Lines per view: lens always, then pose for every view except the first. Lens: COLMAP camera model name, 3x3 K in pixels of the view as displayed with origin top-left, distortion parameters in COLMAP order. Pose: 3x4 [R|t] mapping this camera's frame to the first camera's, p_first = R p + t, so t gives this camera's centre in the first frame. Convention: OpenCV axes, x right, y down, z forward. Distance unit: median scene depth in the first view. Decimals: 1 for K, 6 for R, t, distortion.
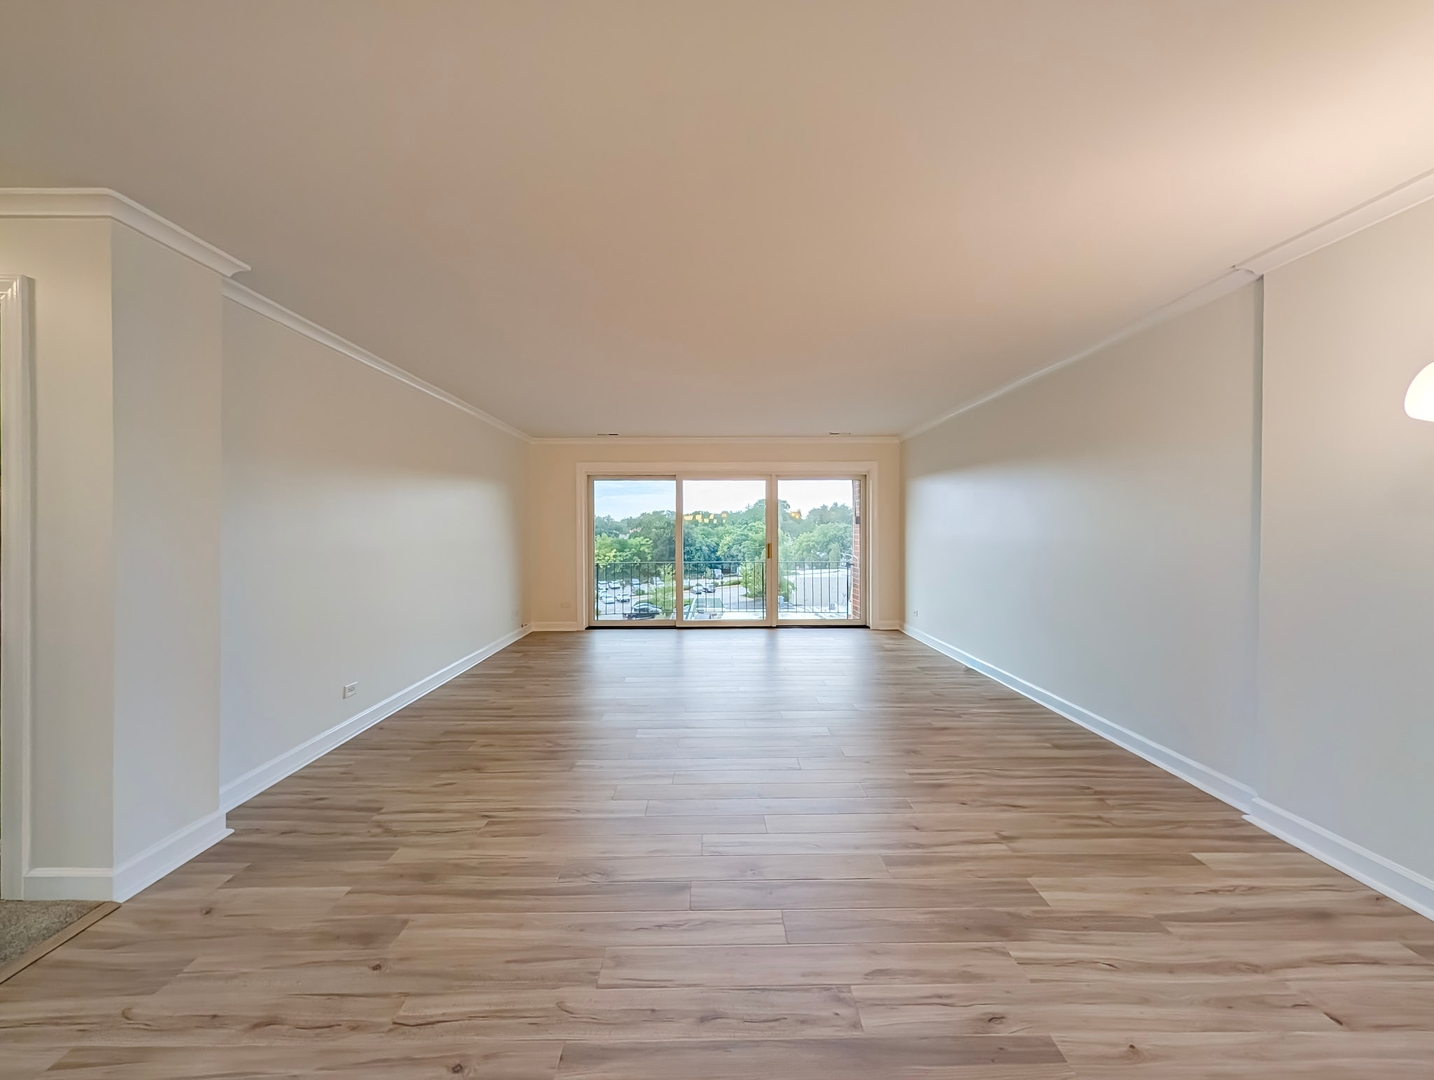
lens RADIAL K [[554.2, 0, 709.8], [0, 554.2, 536.9], [0, 0, 1]] dist [0.001308, 0.000453]
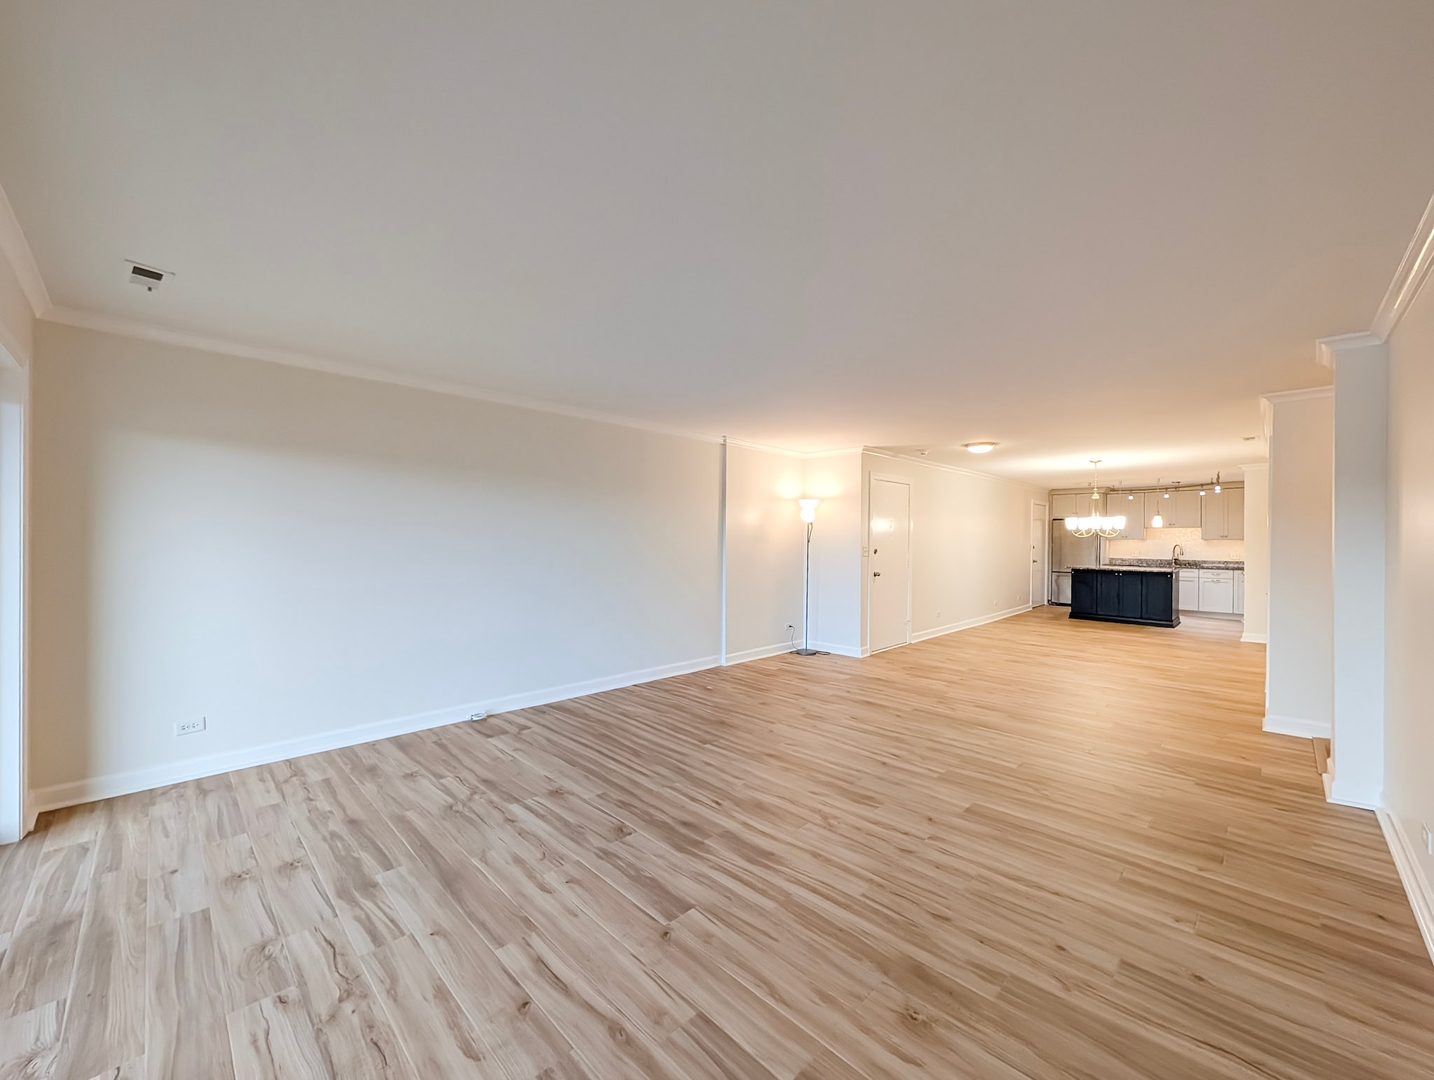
lens RADIAL K [[554.2, 0, 709.8], [0, 554.2, 536.9], [0, 0, 1]] dist [0.001308, 0.000453]
pose [[-0.691392, 0.007369, 0.722442, -0.688603], [0.007798, 0.999966, -0.002737, -0.057825], [-0.722438, 0.003741, -0.691426, 2.442869]]
